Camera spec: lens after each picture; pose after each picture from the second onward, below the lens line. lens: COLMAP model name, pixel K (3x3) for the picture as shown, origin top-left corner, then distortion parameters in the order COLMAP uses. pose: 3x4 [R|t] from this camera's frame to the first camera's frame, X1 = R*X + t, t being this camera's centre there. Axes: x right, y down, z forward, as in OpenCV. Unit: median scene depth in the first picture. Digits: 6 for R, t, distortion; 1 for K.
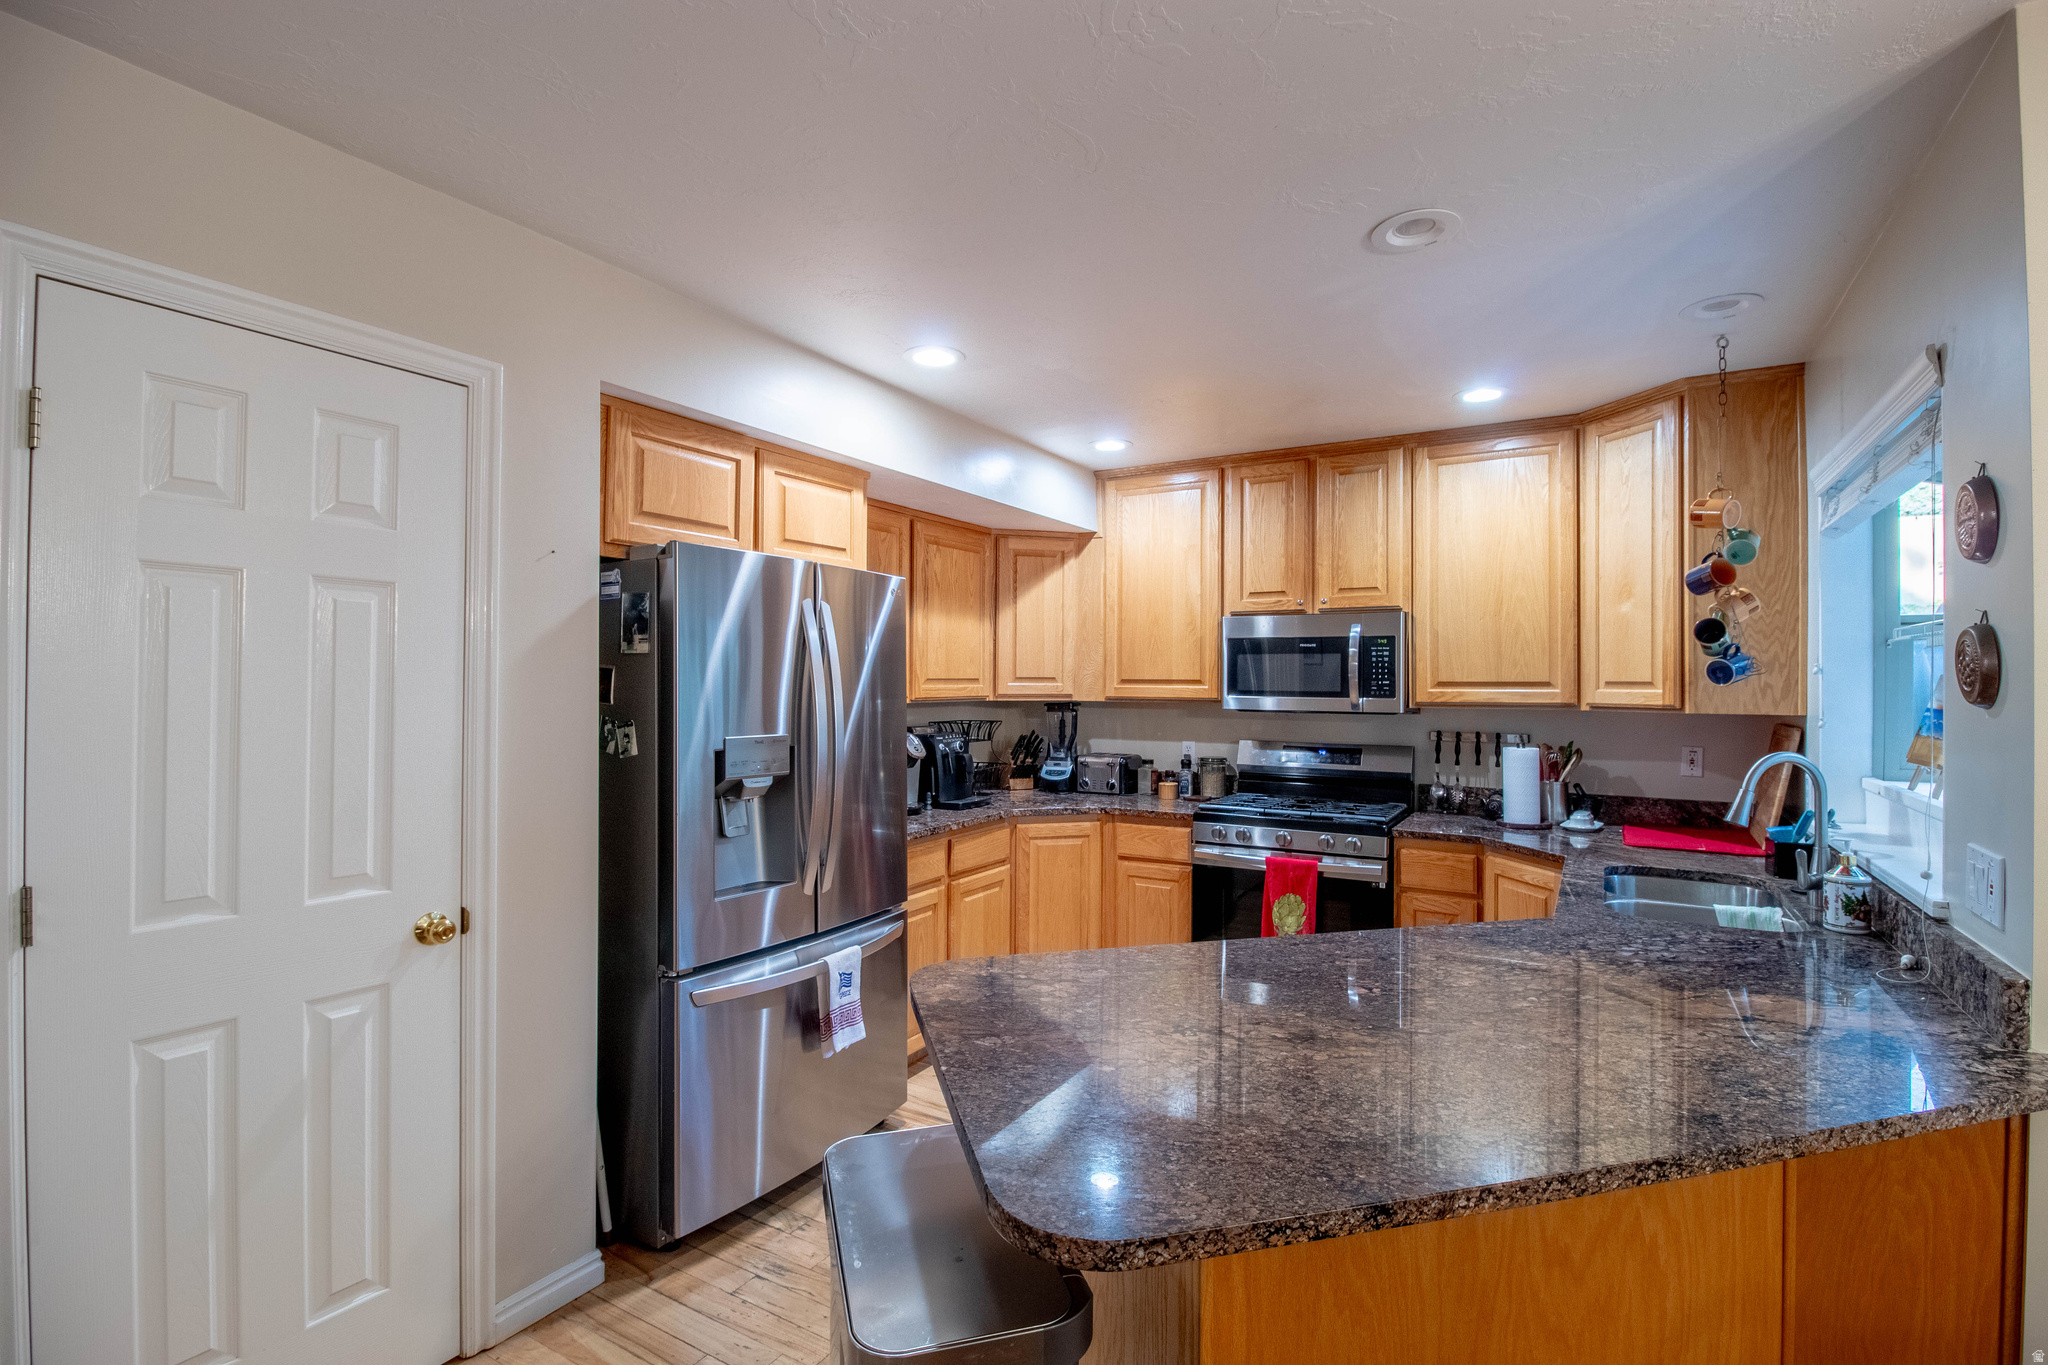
lens RADIAL K [[939.1, 0, 1043.4], [0, 939.1, 679.8], [0, 0, 1]] dist [0.005229, -0.016183]
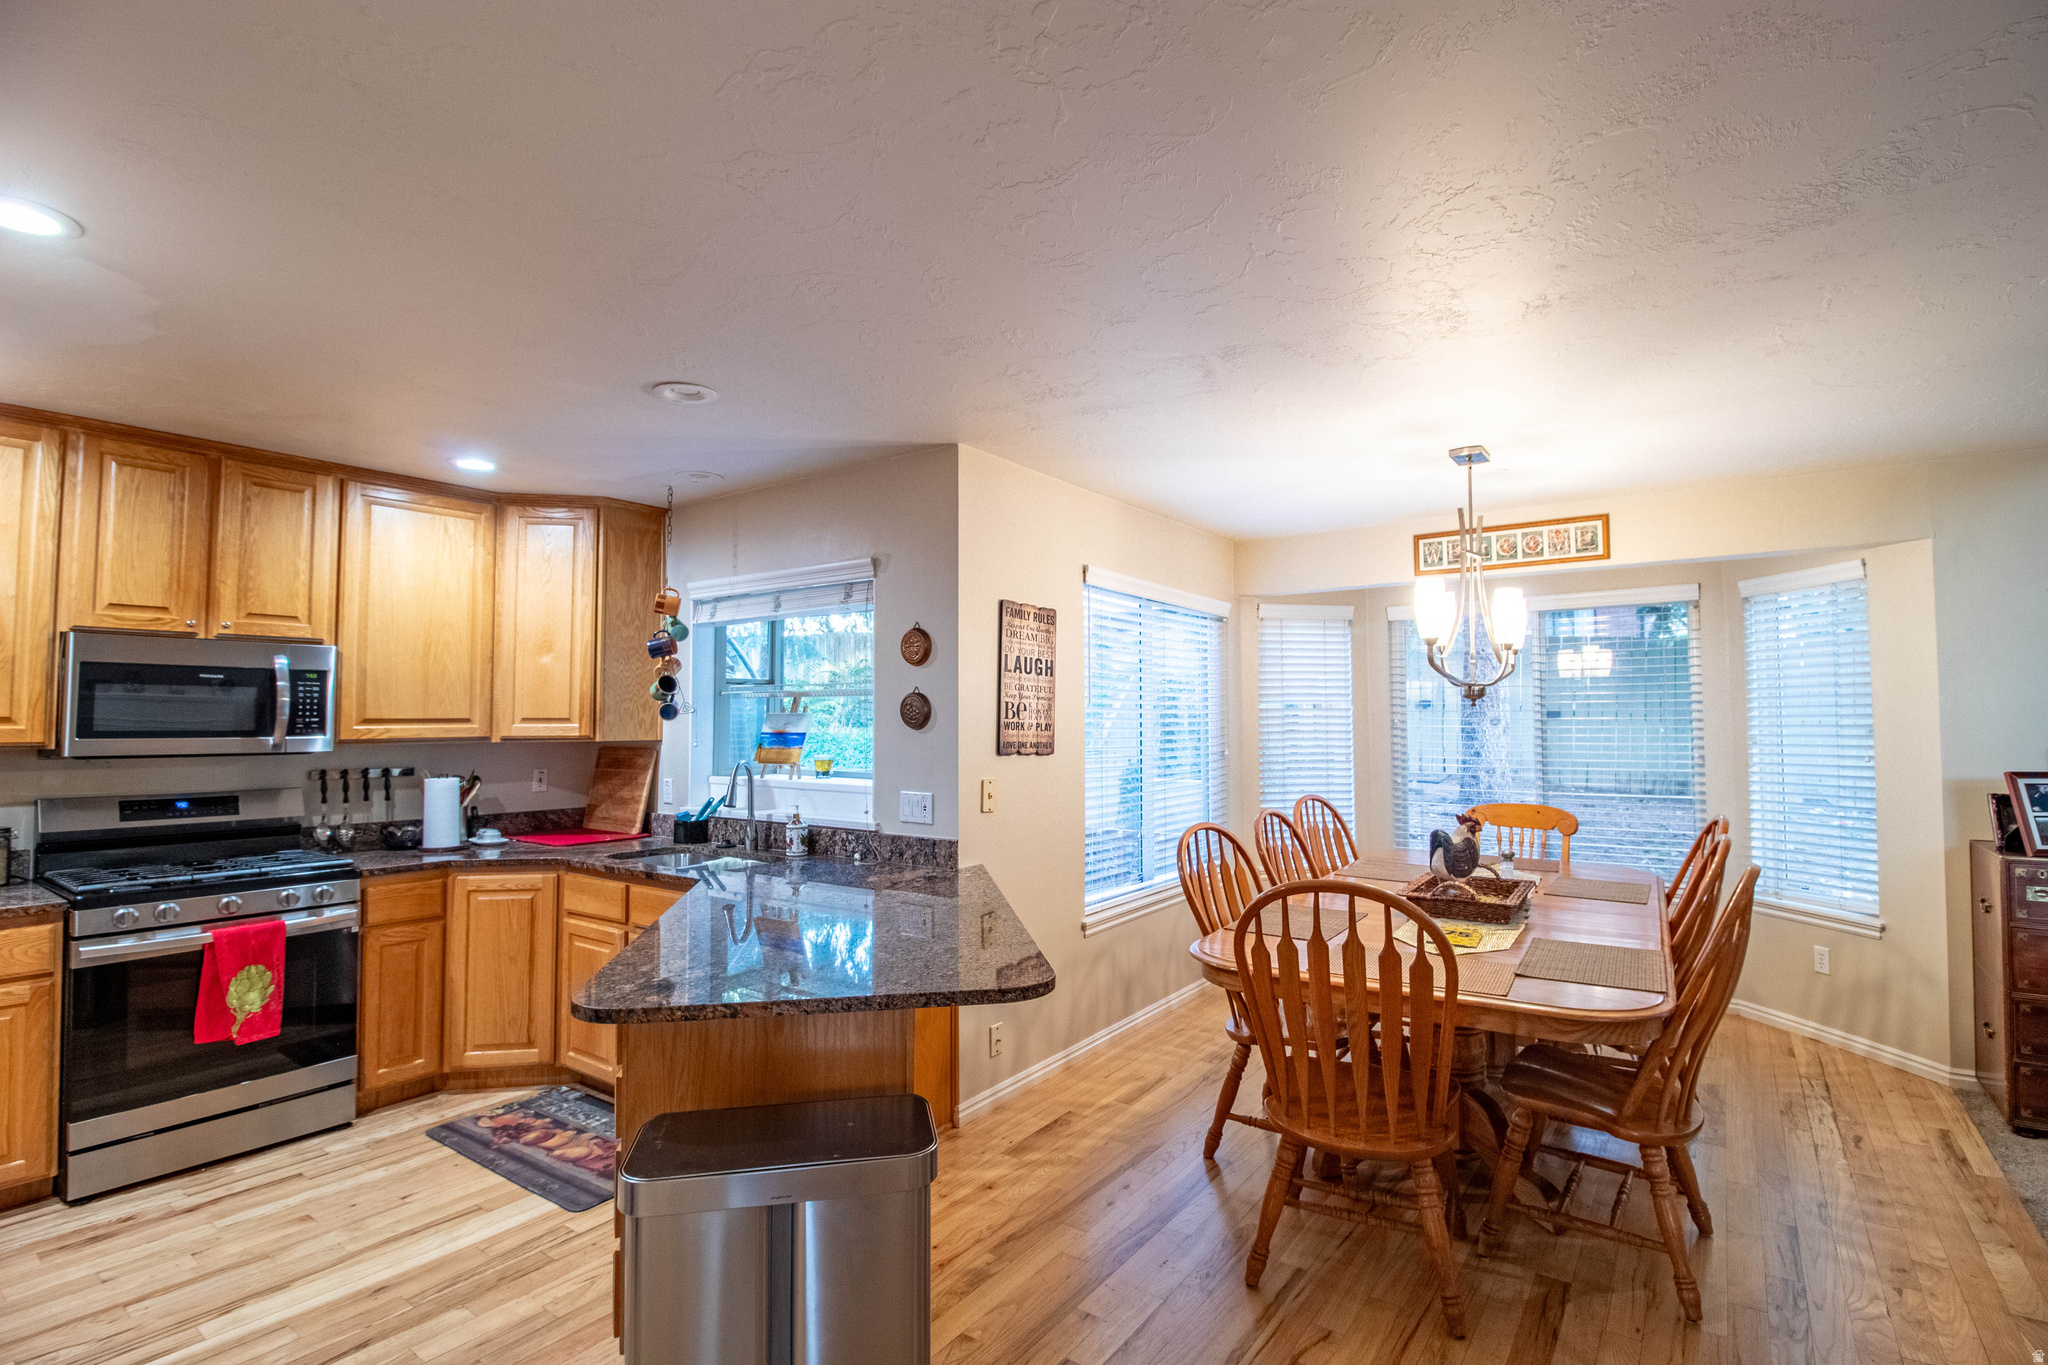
lens RADIAL K [[939.1, 0, 1043.4], [0, 939.1, 679.8], [0, 0, 1]] dist [0.005229, -0.016183]
pose [[0.097505, 0.036046, 0.994582, -0.518078], [-0.000988, 0.999347, -0.036122, -0.004093], [-0.995235, 0.002539, 0.097477, 0.189069]]
